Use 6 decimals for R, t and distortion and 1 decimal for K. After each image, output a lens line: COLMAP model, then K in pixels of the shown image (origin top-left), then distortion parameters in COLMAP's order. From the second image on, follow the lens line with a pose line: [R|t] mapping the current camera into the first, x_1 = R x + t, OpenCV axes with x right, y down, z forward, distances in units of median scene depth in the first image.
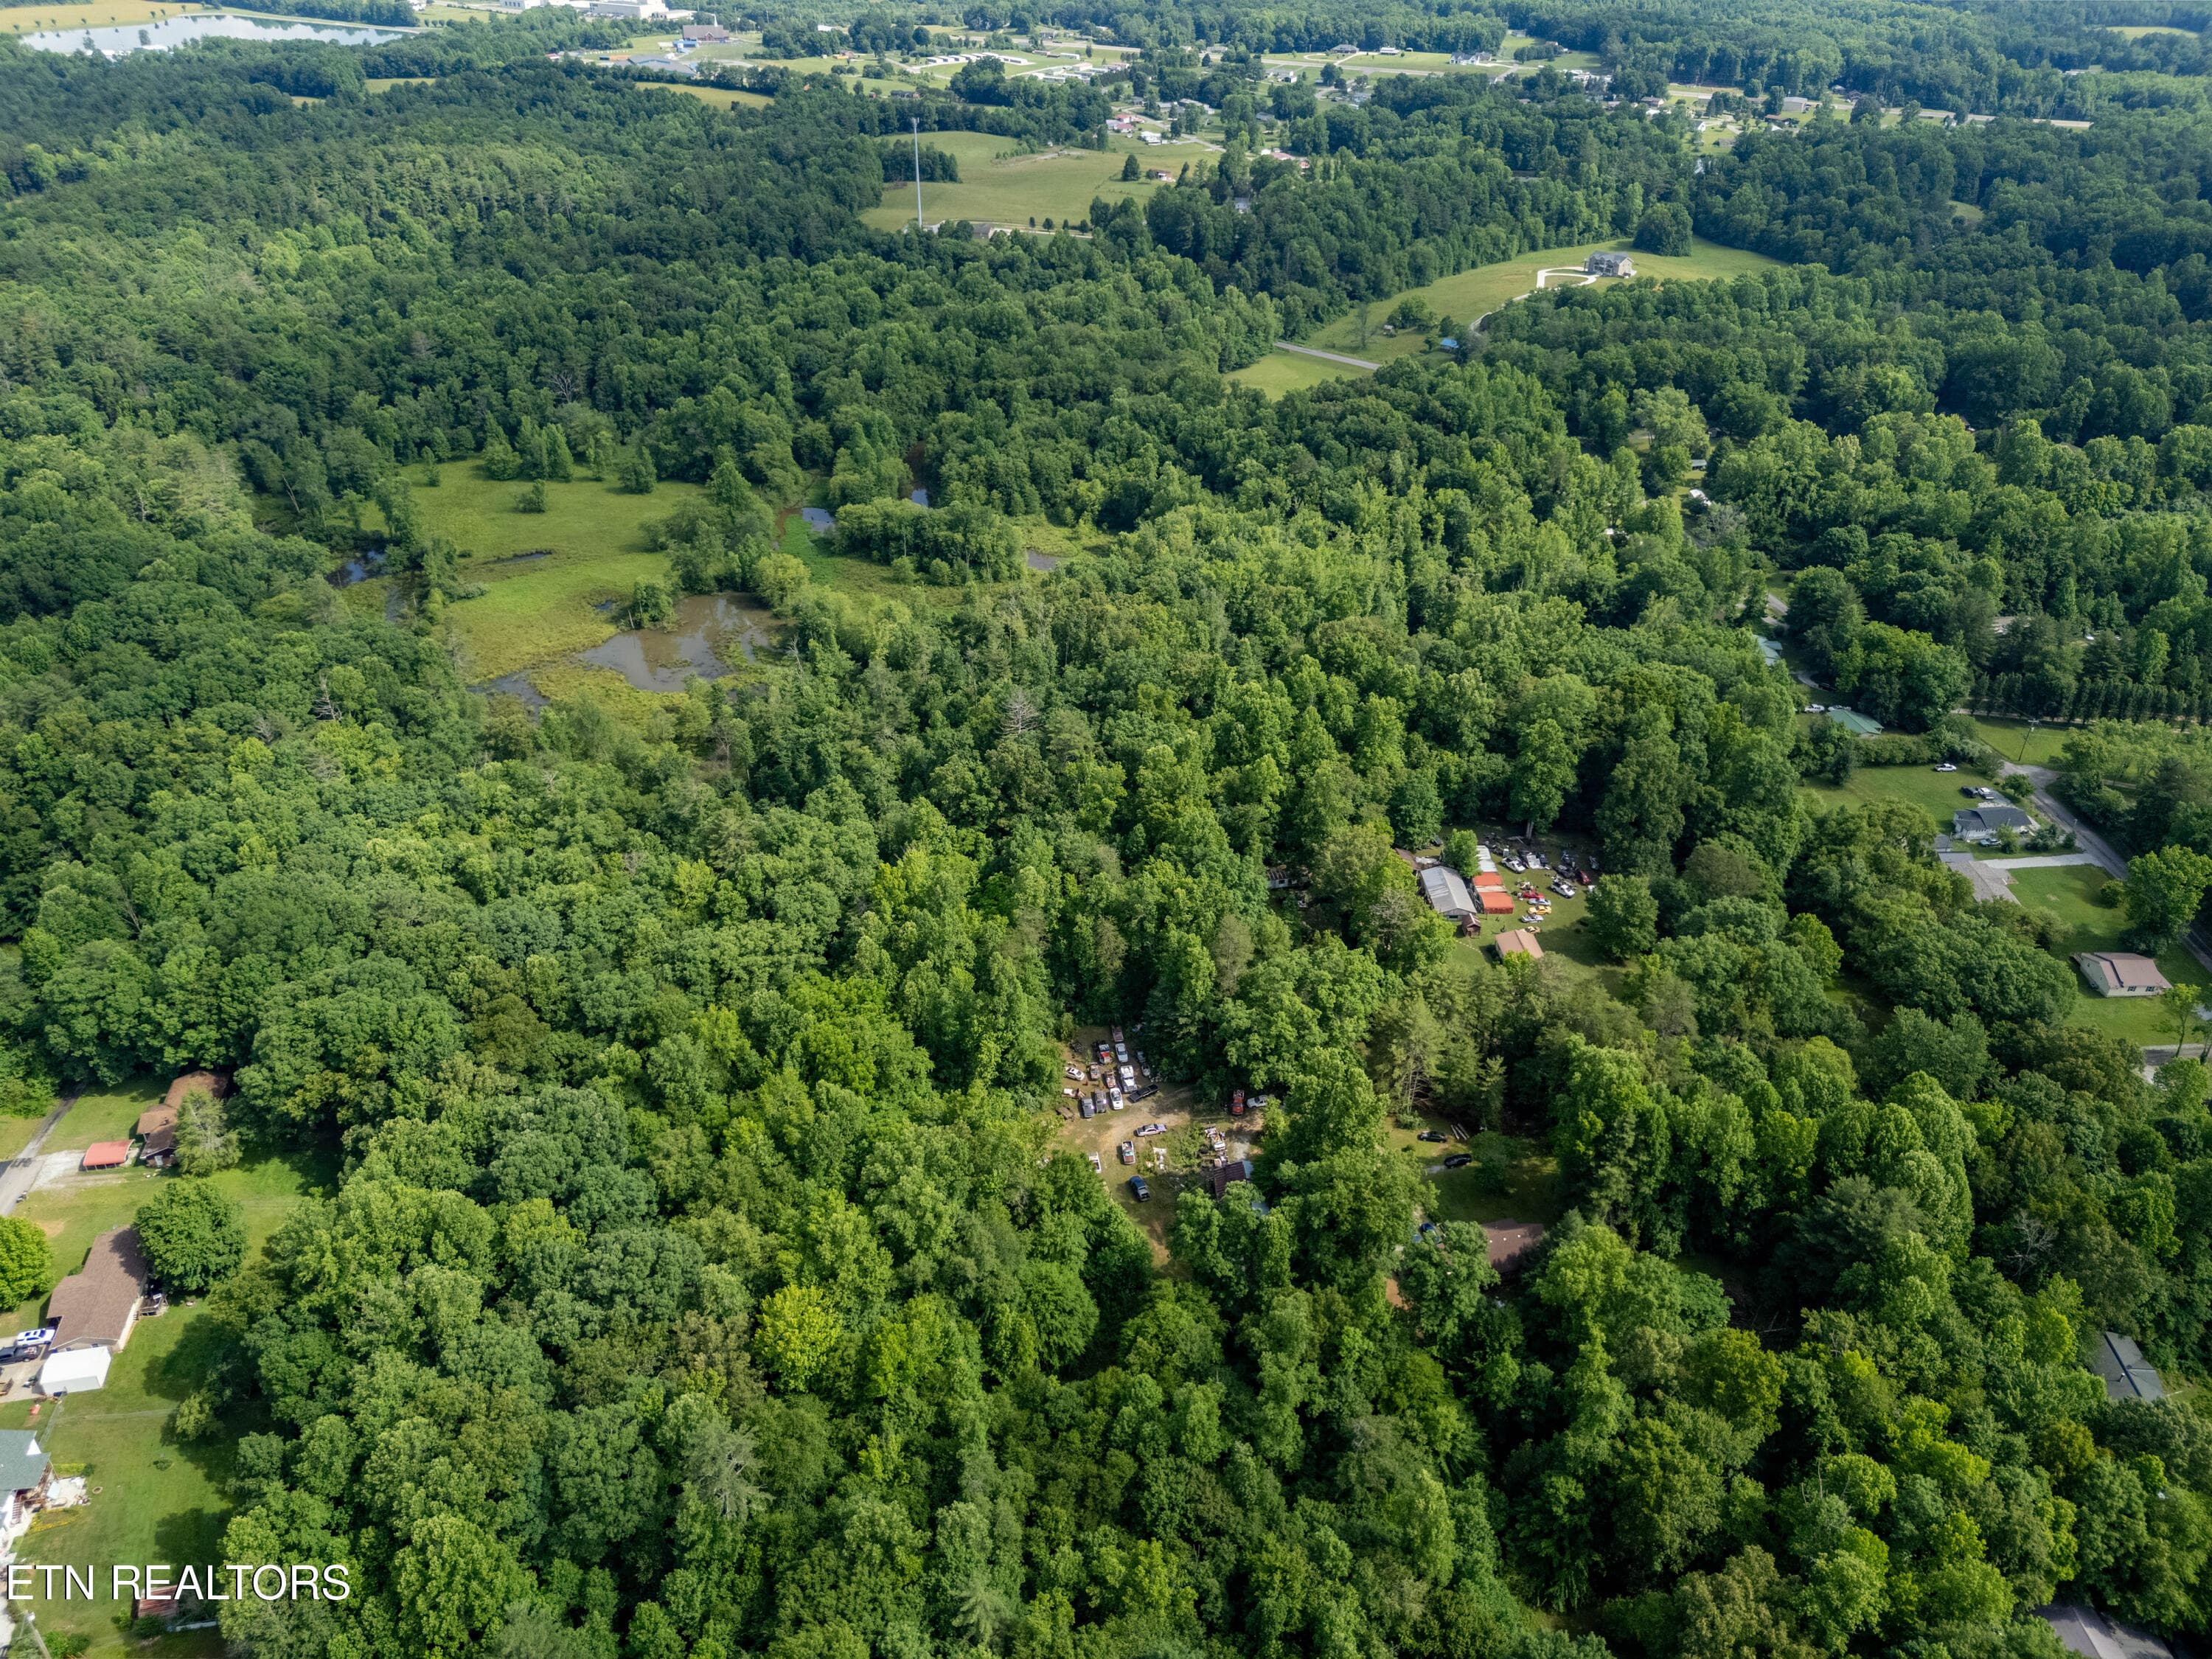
lens RADIAL K [[1632.2, 0, 1112.1], [0, 1632.2, 826.2], [0, 0, 1]] dist [0.053071, -0.045898]
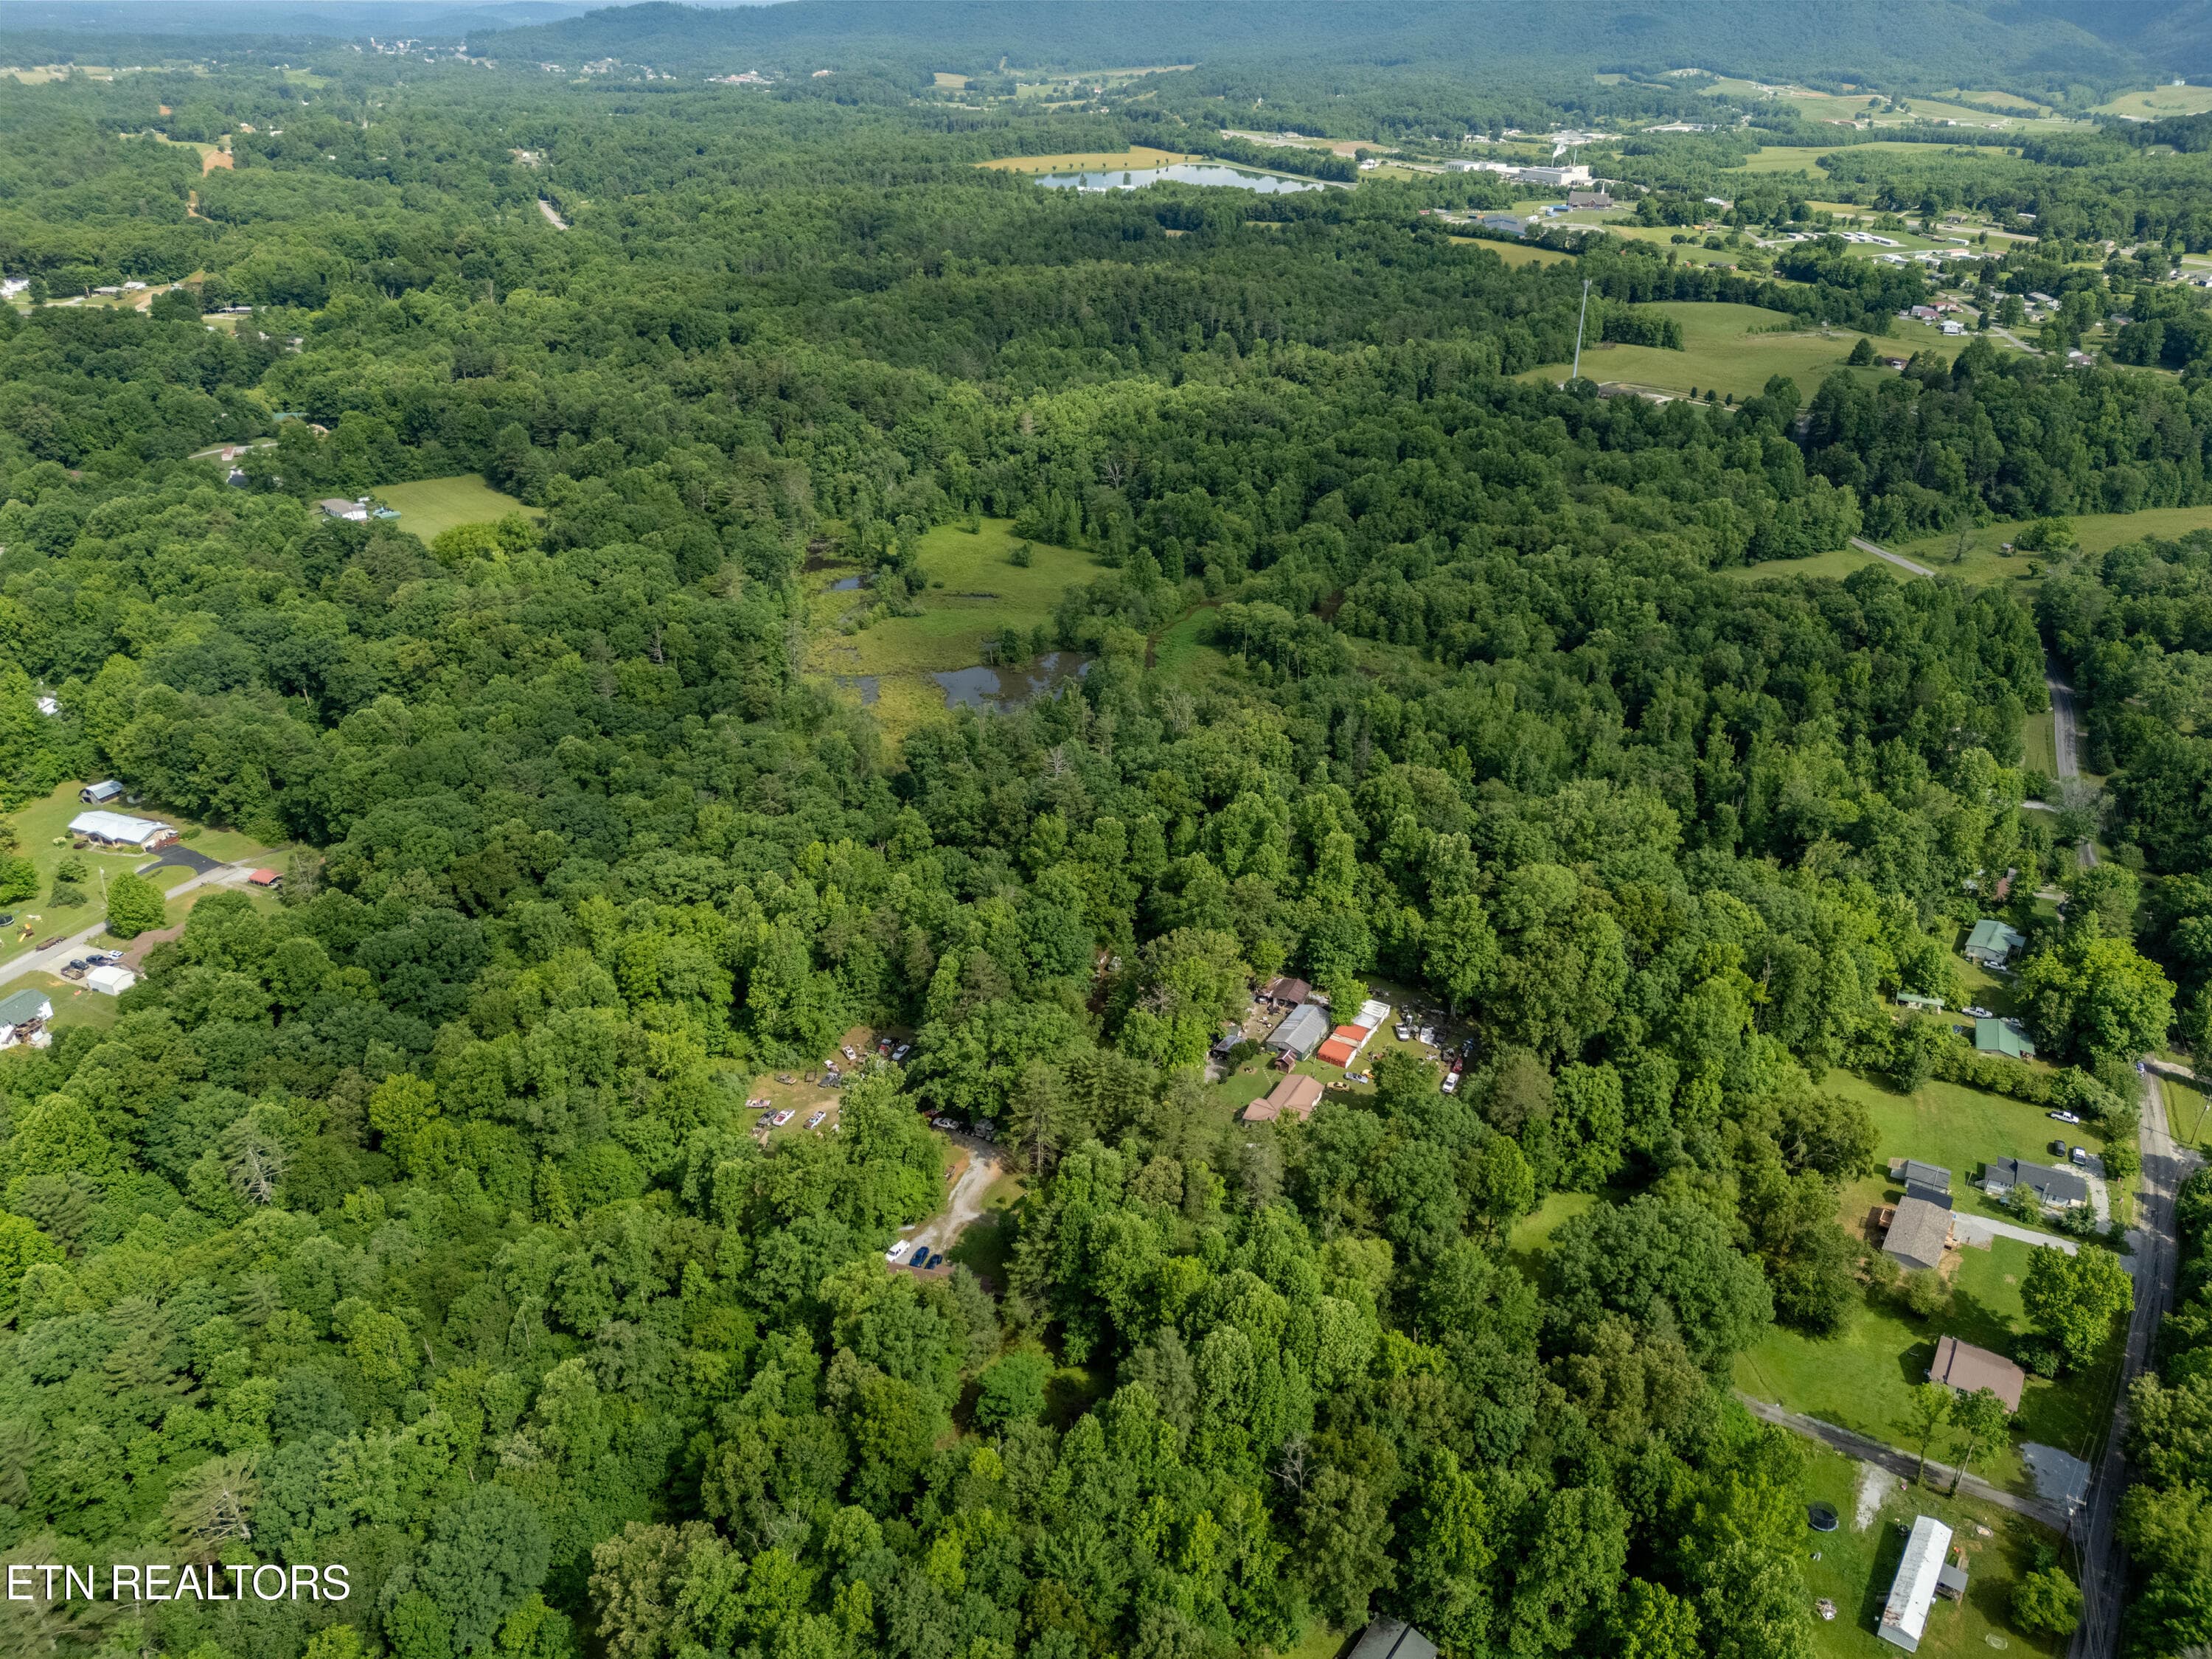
lens RADIAL K [[1632.2, 0, 1099.1], [0, 1632.2, 832.5], [0, 0, 1]] dist [0.053071, -0.045898]
pose [[0.832585, 0.248985, -0.494781, 0.343920], [-0.288521, 0.957467, -0.003684, -0.021928], [0.472819, 0.145822, 0.869010, 0.040703]]
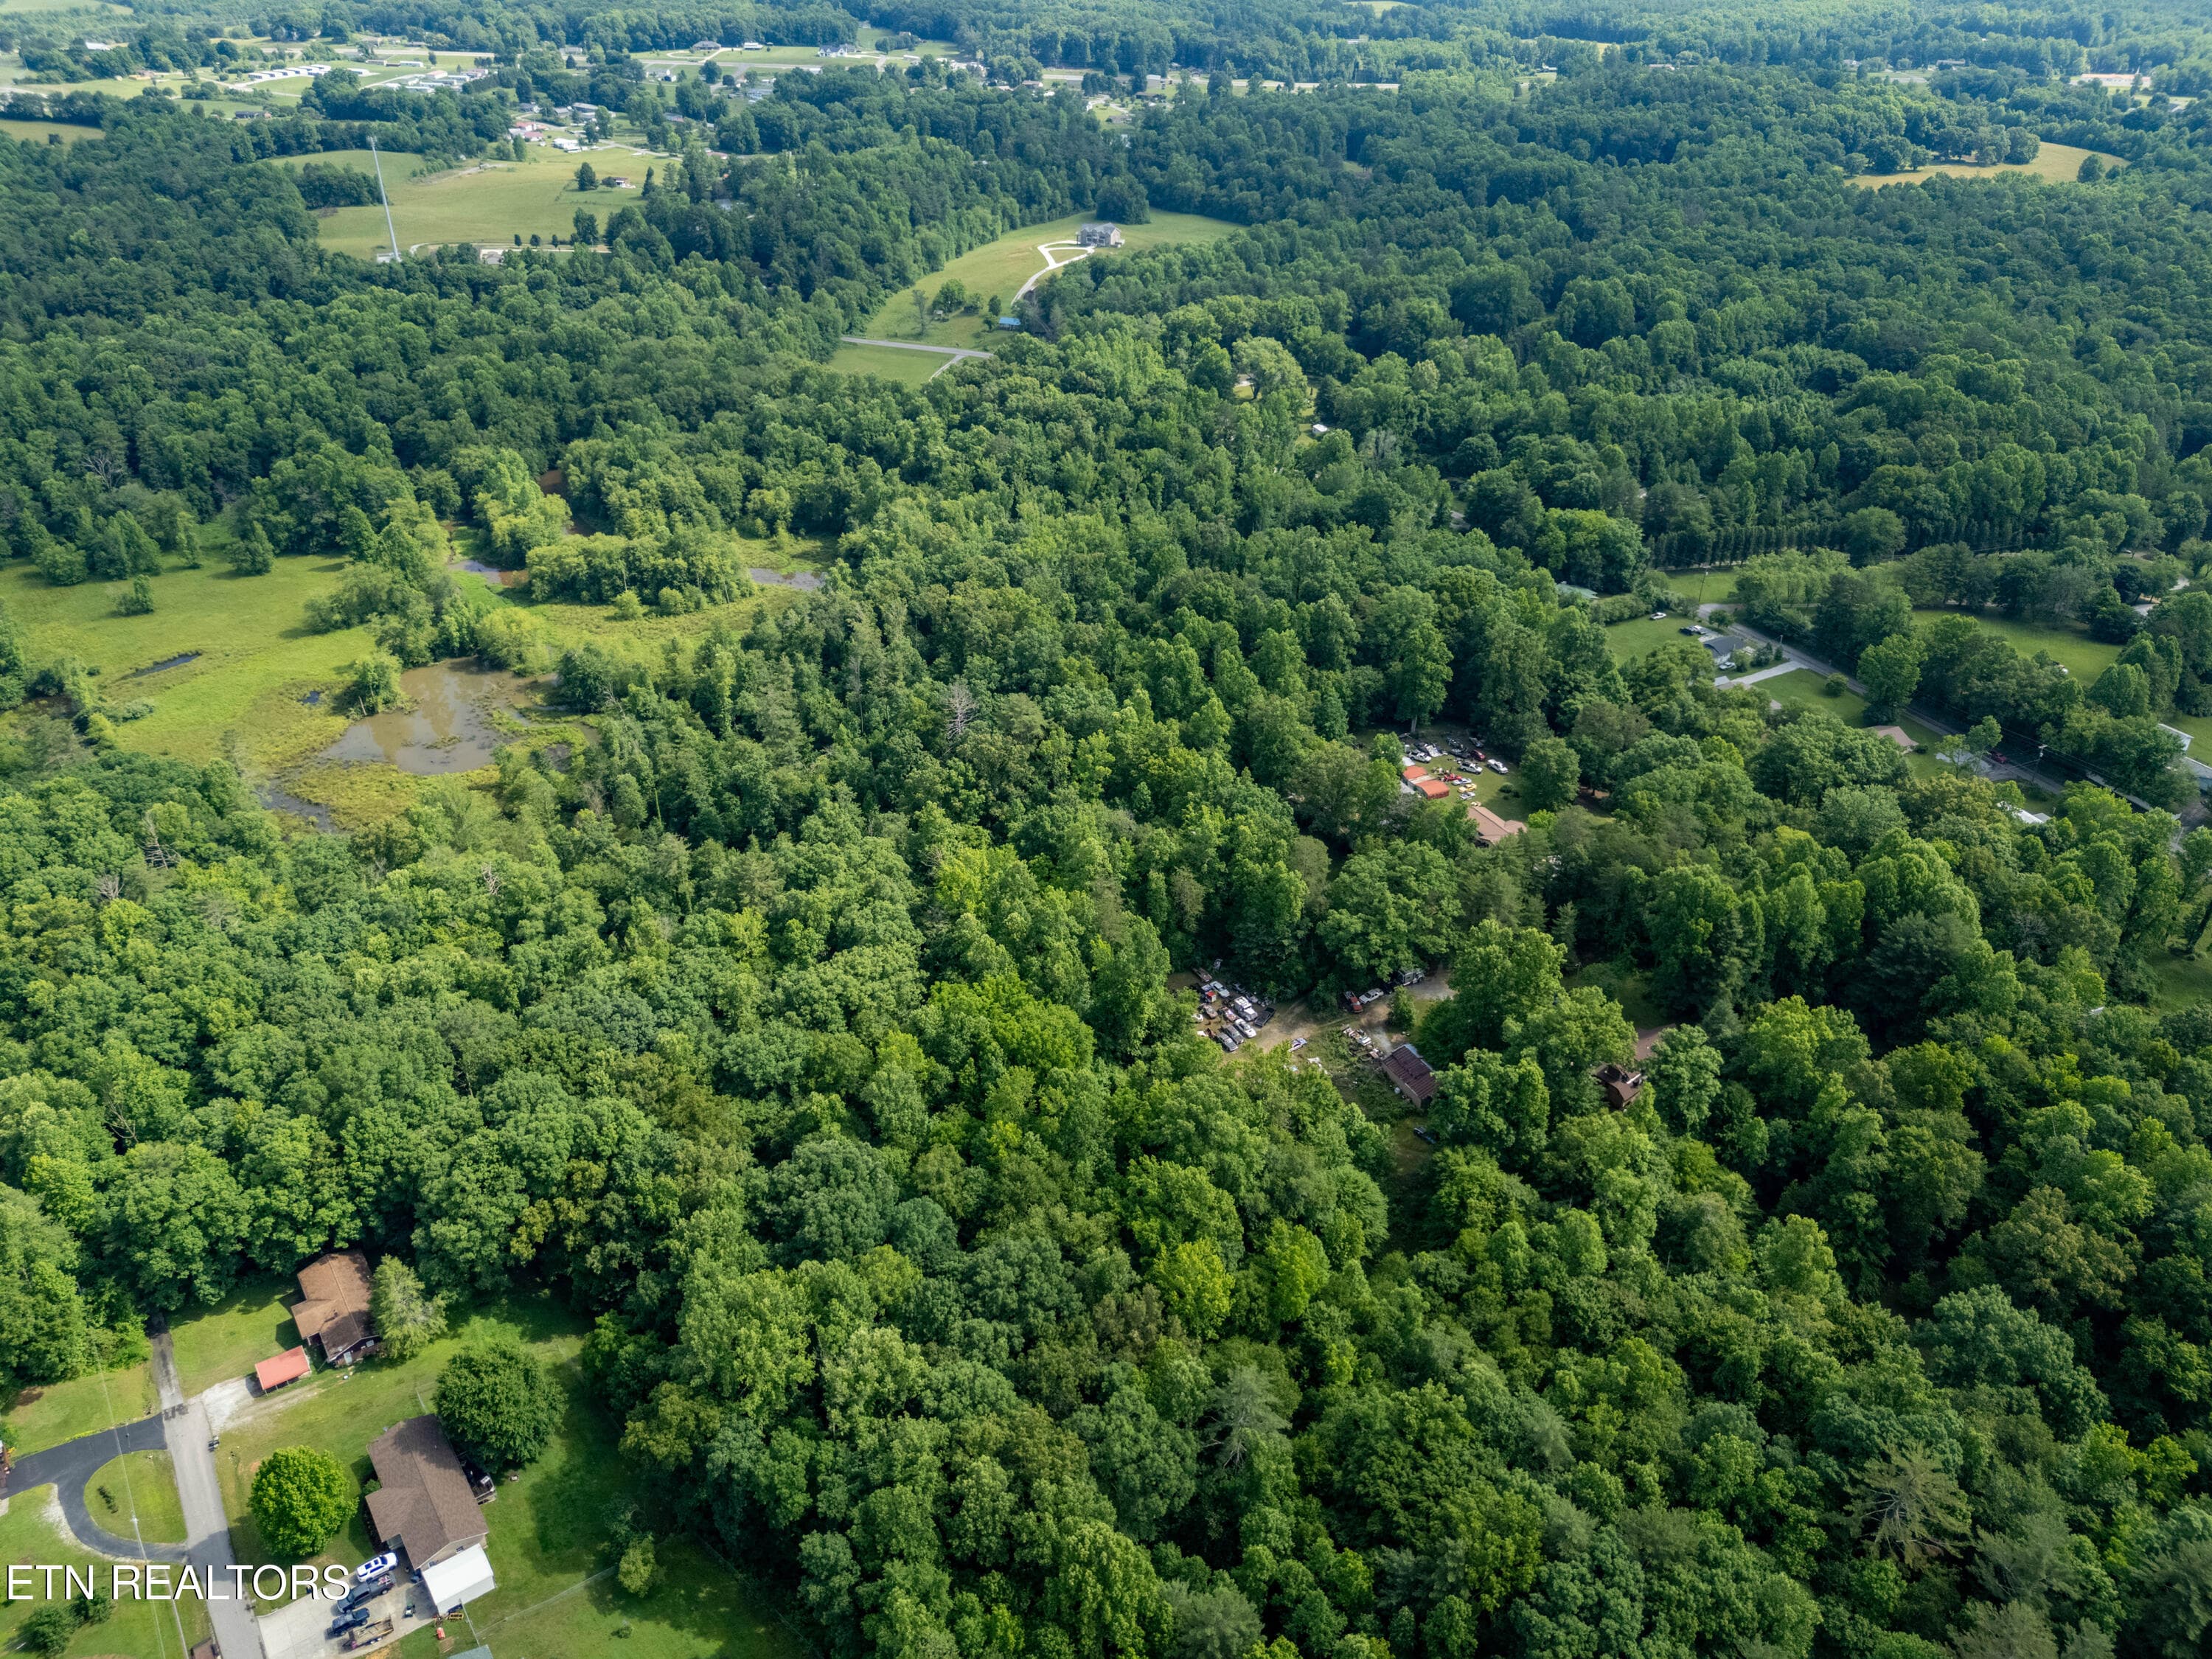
lens RADIAL K [[1632.2, 0, 1110.4], [0, 1632.2, 817.8], [0, 0, 1]] dist [0.053071, -0.045898]
pose [[0.915627, -0.206635, 0.344860, -0.221702], [0.206839, 0.977688, 0.036645, -0.013065], [-0.344738, 0.037777, 0.937939, 0.013625]]
